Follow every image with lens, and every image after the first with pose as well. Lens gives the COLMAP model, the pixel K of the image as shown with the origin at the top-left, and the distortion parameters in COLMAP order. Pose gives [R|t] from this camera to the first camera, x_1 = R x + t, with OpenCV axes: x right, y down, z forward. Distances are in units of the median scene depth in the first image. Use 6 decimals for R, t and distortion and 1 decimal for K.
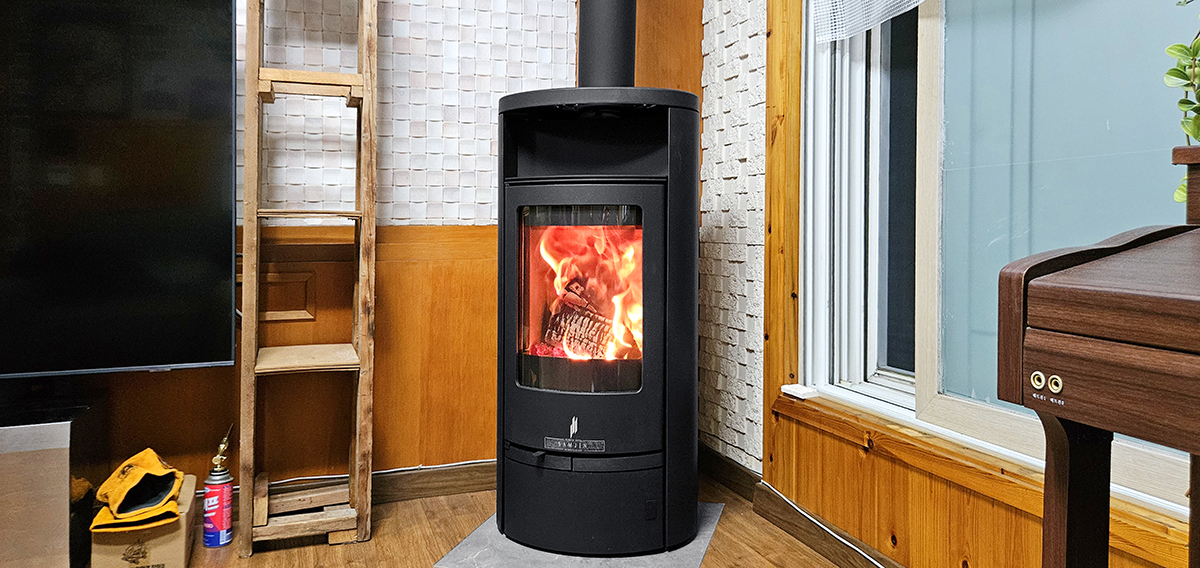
lens RADIAL K [[845.2, 0, 619.9], [0, 845.2, 241.3], [0, 0, 1]] dist [0.050837, -0.050735]
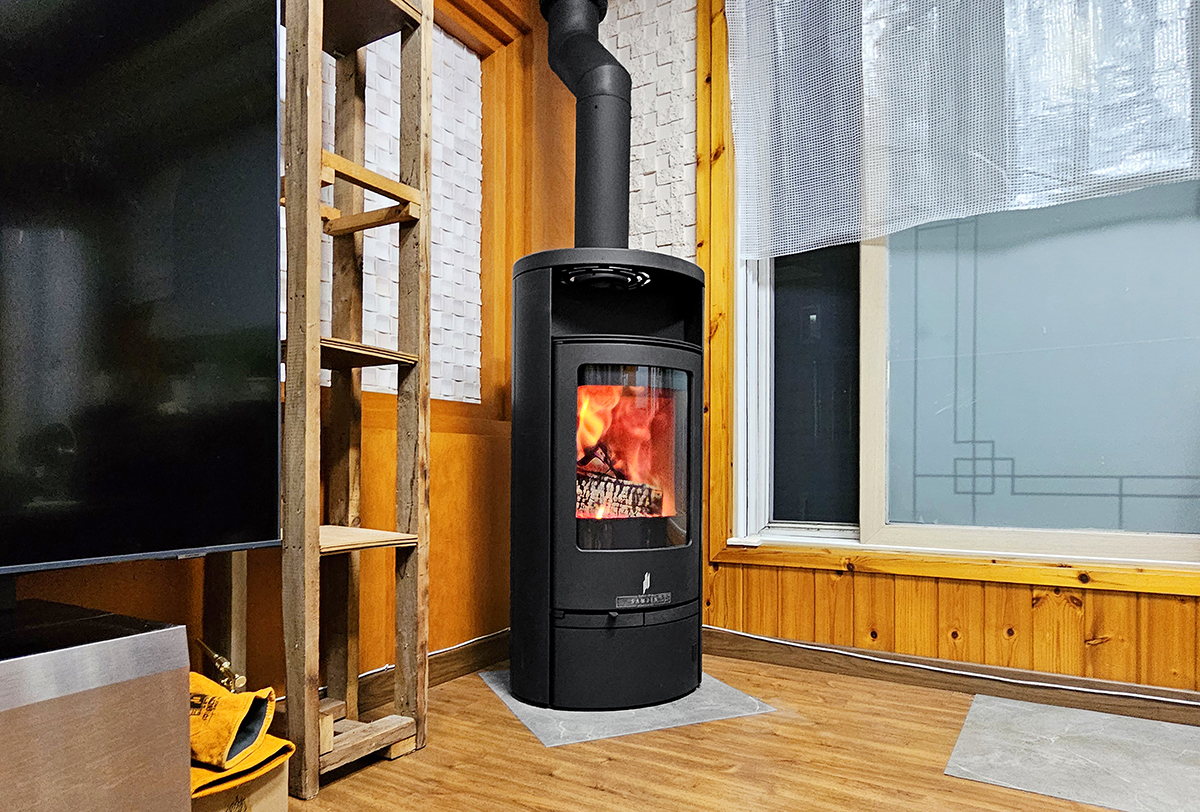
lens RADIAL K [[728.7, 0, 599.8], [0, 728.7, 477.2], [0, 0, 1]] dist [-0.003798, -0.000199]
pose [[0.770249, -0.002749, 0.637738, -0.622950], [0.006939, 0.999968, -0.004070, 0.087594], [-0.637706, 0.007560, 0.770243, 0.327441]]
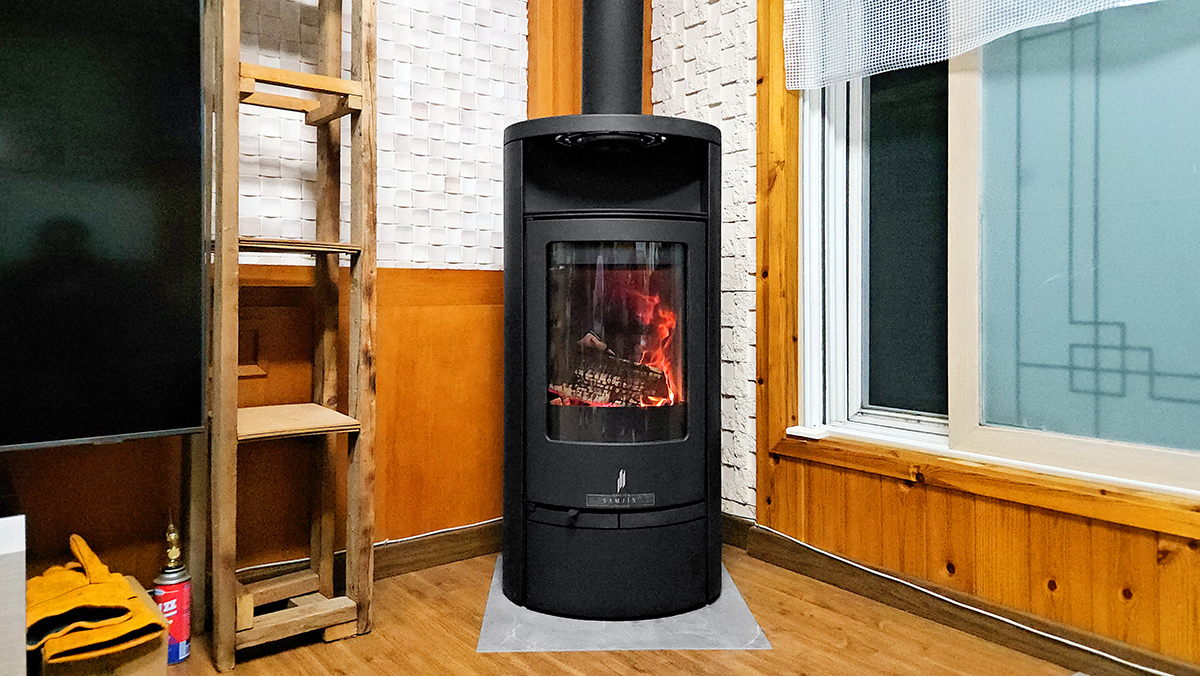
lens RADIAL K [[796.8, 0, 596.8], [0, 796.8, 307.4], [0, 0, 1]] dist [0.053769, -0.044139]
pose [[0.952265, 0.001071, 0.305270, -0.323468], [0.000061, 0.999993, -0.003700, 0.031053], [-0.305272, 0.003542, 0.952259, 0.165918]]
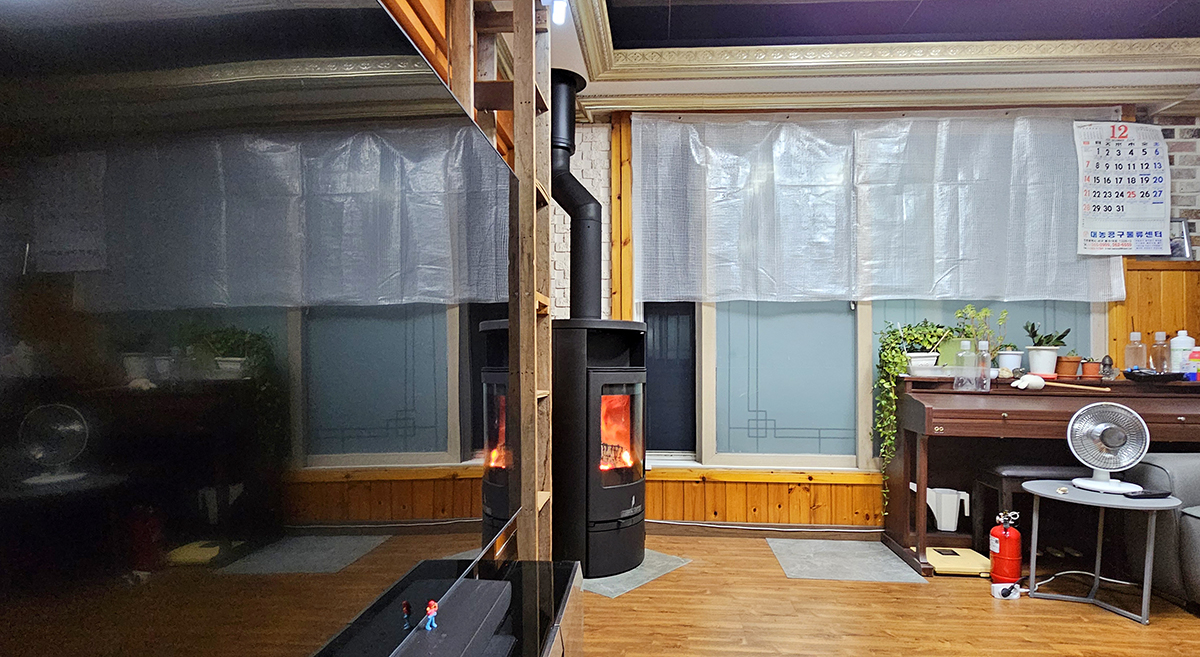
lens RADIAL K [[622.8, 0, 601.0], [0, 622.8, 376.0], [0, 0, 1]] dist [-0.003128, -0.000463]
pose [[0.391898, -0.018431, 0.919824, -1.264091], [0.010219, 0.999825, 0.015680, -0.076442], [-0.919952, 0.003255, 0.392018, 0.491679]]
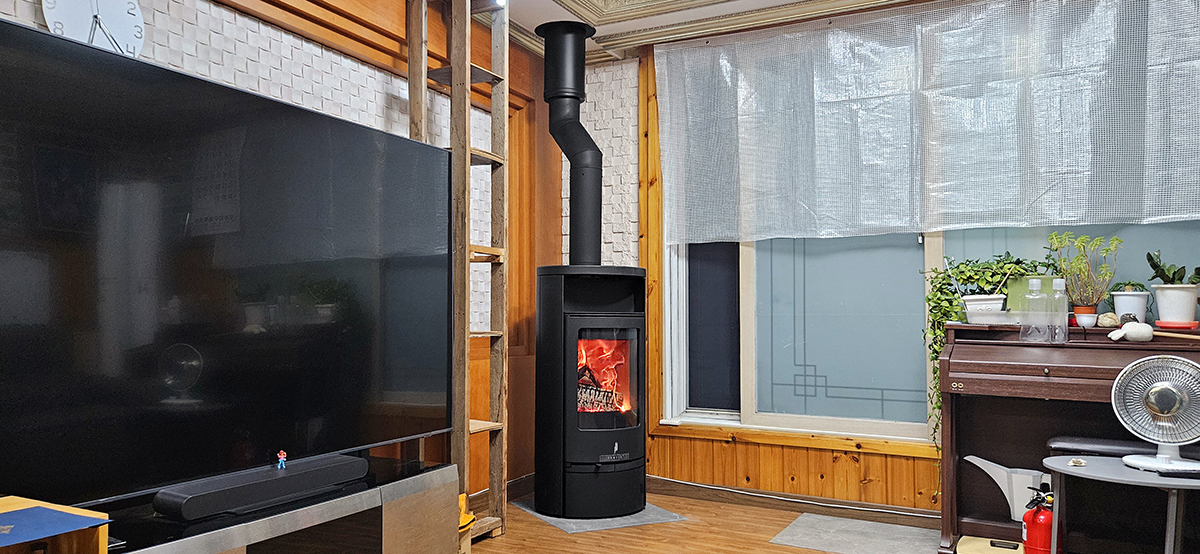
lens RADIAL K [[845.7, 0, 547.4], [0, 845.7, 316.3], [0, 0, 1]] dist [0.078546, -0.000790]
pose [[0.742942, 0.006528, 0.669324, -1.323191], [0.004139, 0.999889, -0.014347, -0.040854], [-0.669343, 0.013429, 0.742832, -0.269294]]
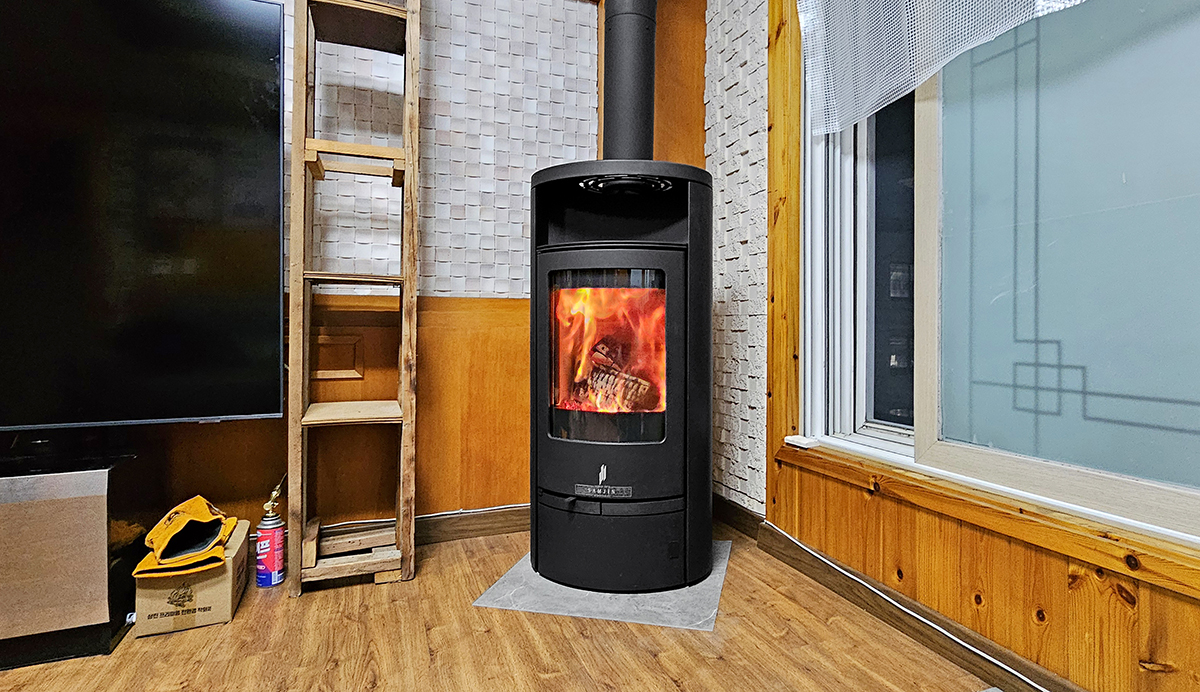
lens RADIAL K [[632.1, 0, 651.1], [0, 632.1, 336.2], [0, 0, 1]] dist [-0.003738, 0.000141]
pose [[0.998144, 0.005994, 0.060599, -0.039749], [-0.005726, 0.999973, -0.004603, 0.042775], [-0.060625, 0.004248, 0.998152, 0.176397]]
